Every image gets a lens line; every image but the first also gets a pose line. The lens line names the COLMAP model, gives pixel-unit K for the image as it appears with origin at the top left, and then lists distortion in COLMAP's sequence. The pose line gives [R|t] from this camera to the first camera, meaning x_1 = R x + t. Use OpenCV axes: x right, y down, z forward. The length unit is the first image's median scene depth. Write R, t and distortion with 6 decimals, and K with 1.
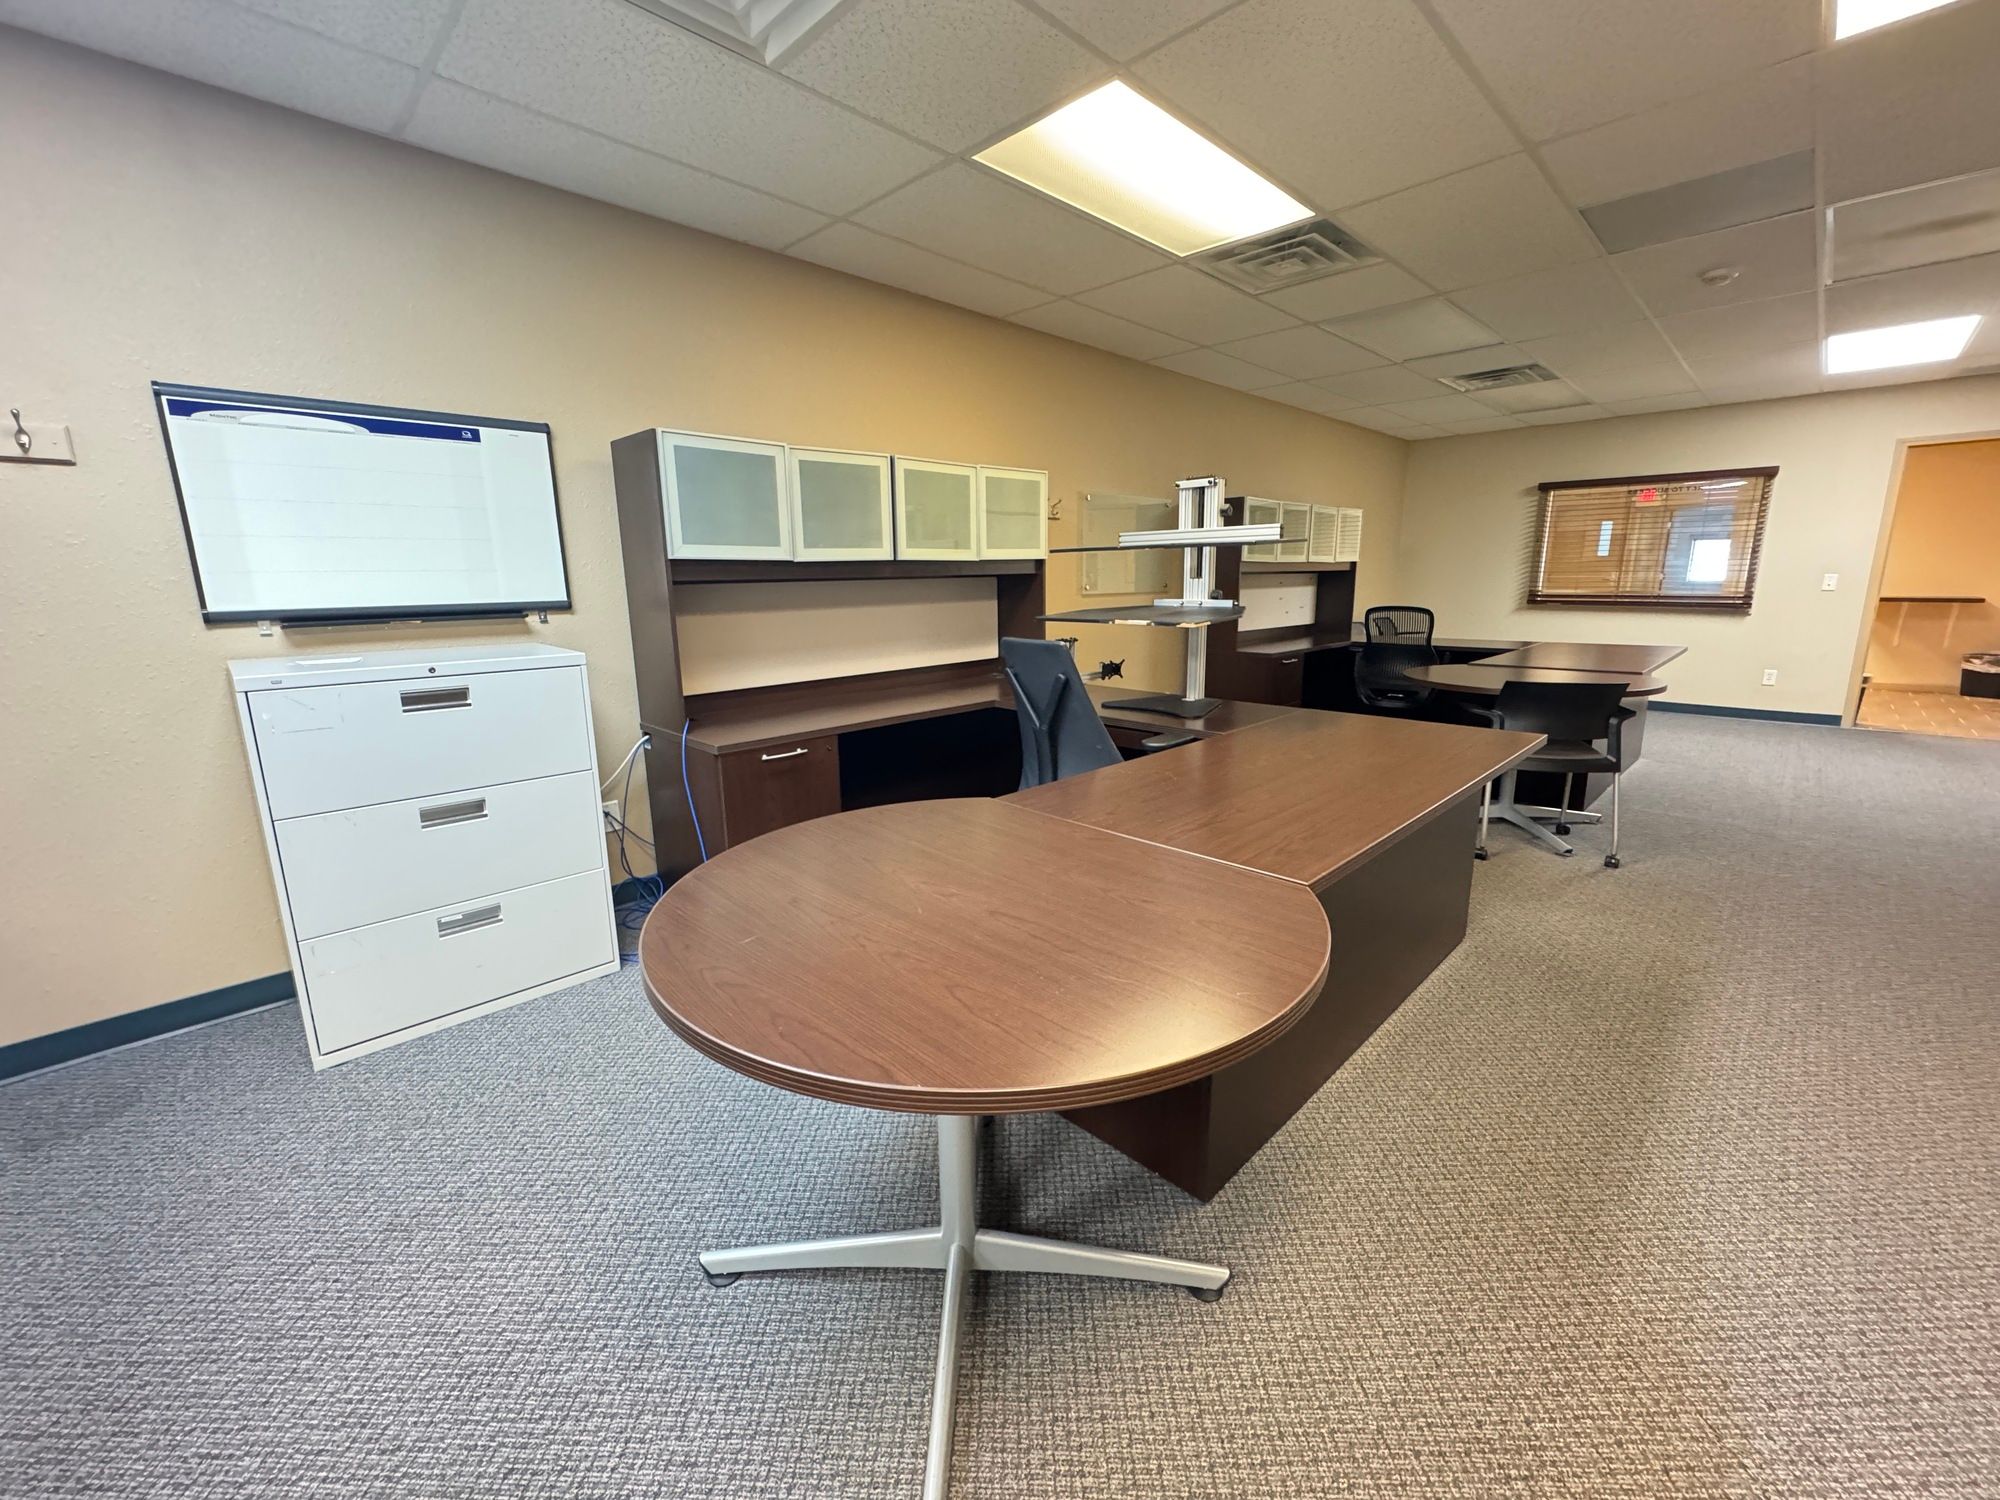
lens RADIAL K [[794.0, 0, 1001.5], [0, 794.0, 747.8], [0, 0, 1]] dist [-0.003940, -0.000041]
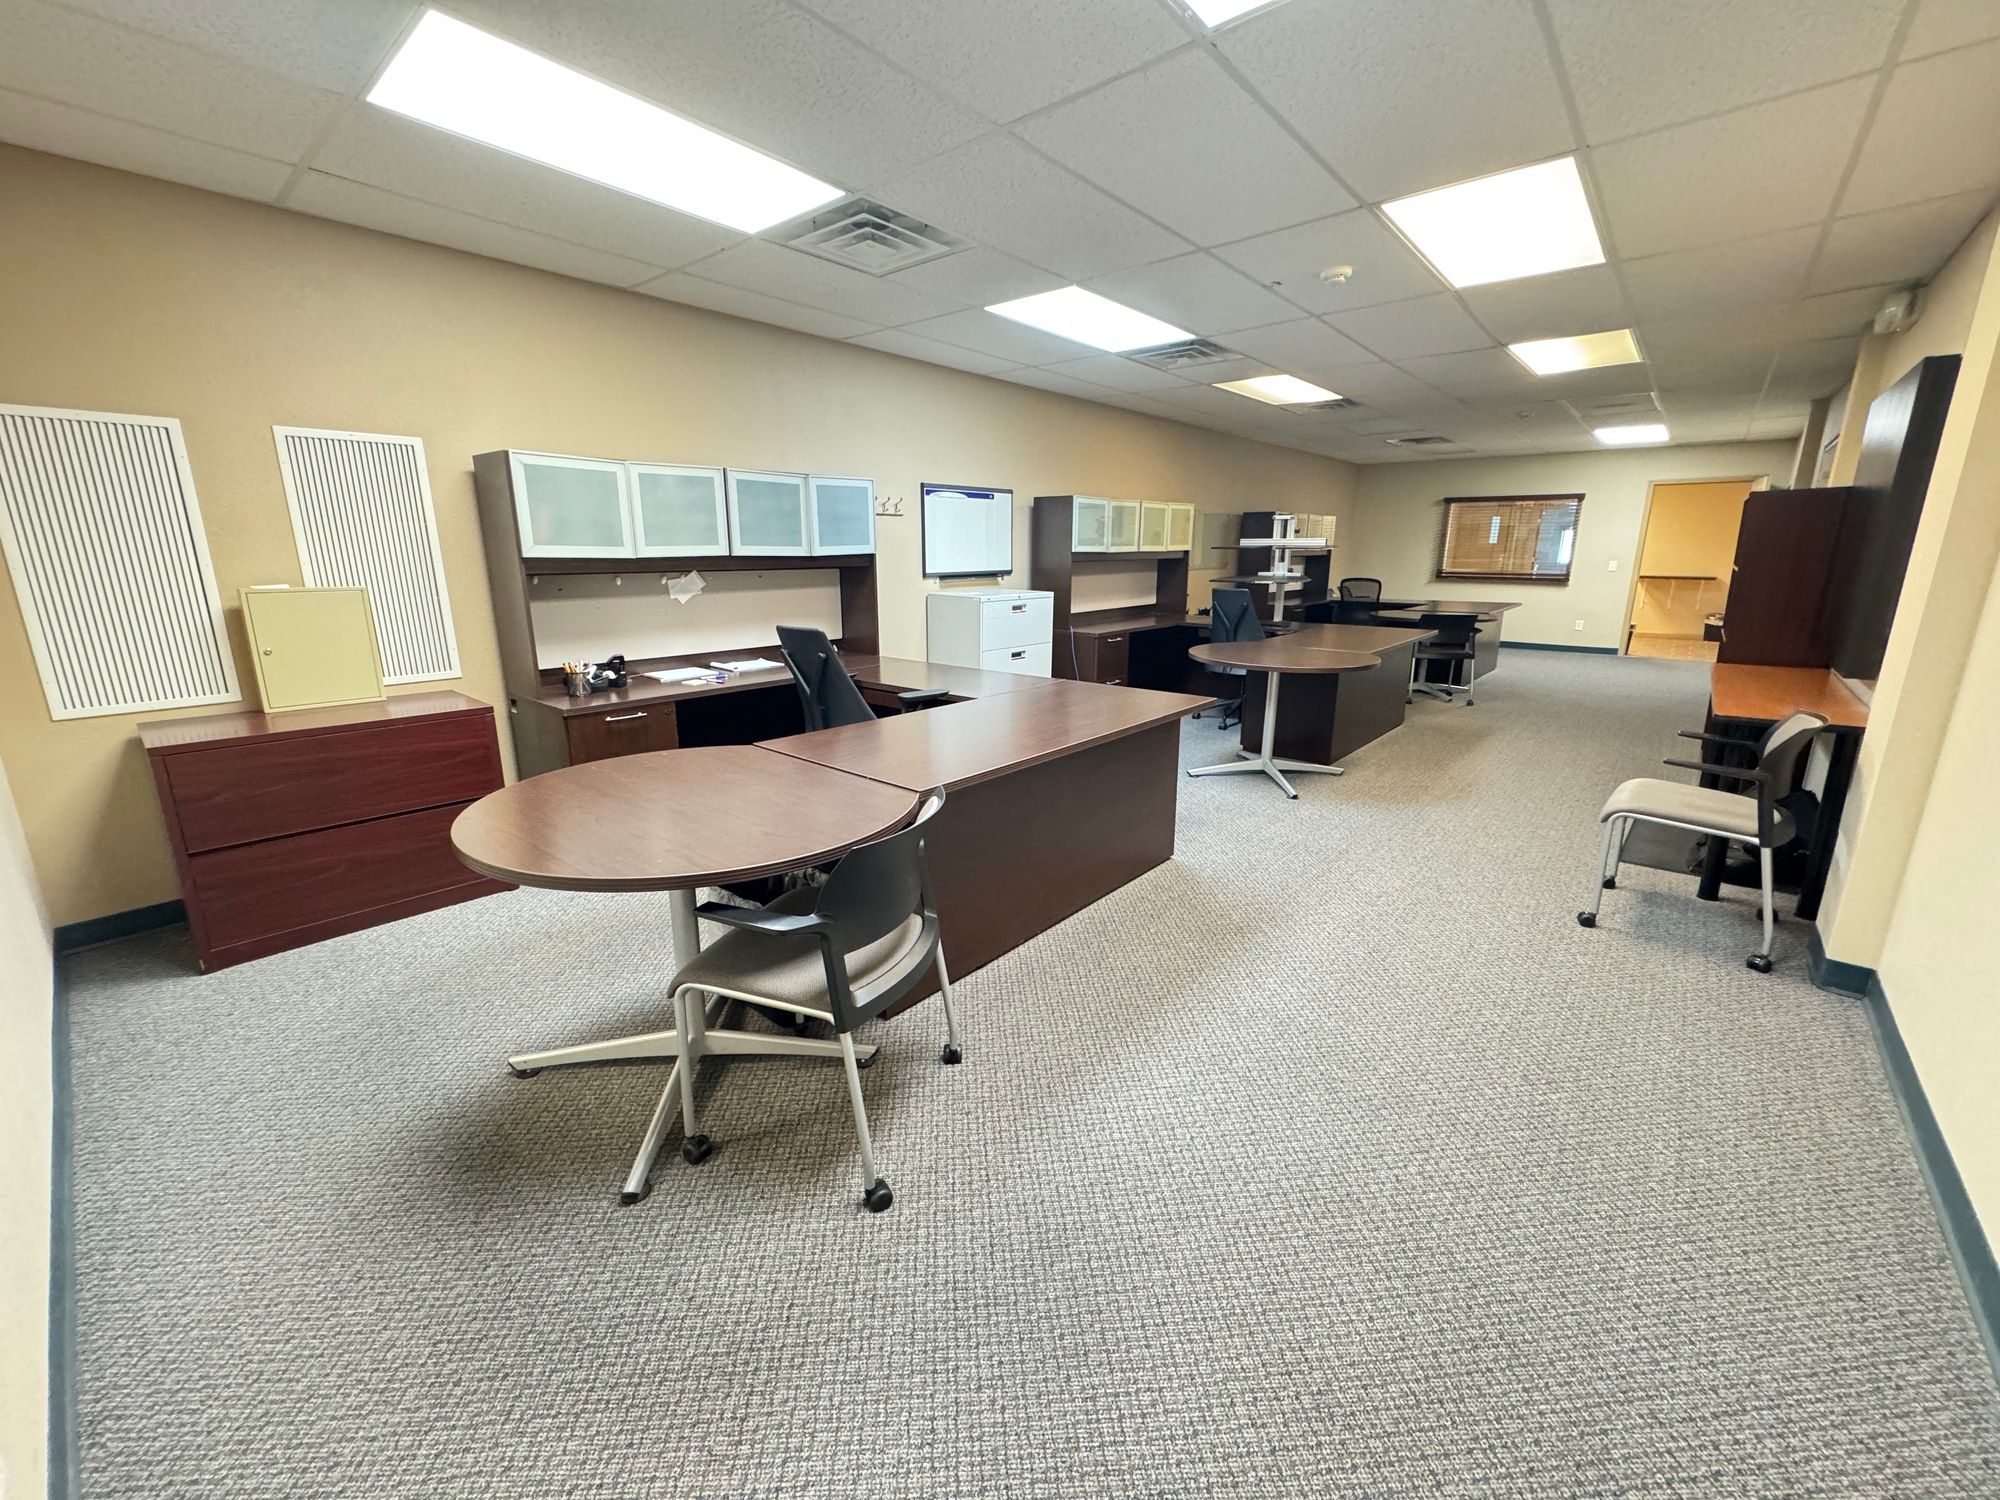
lens RADIAL K [[794.0, 0, 1001.5], [0, 794.0, 747.8], [0, 0, 1]] dist [-0.003940, -0.000041]
pose [[0.996747, -0.007681, 0.080224, -0.508179], [0.005082, 0.999457, 0.032562, 0.156428], [-0.080431, -0.032048, 0.996245, -0.799592]]
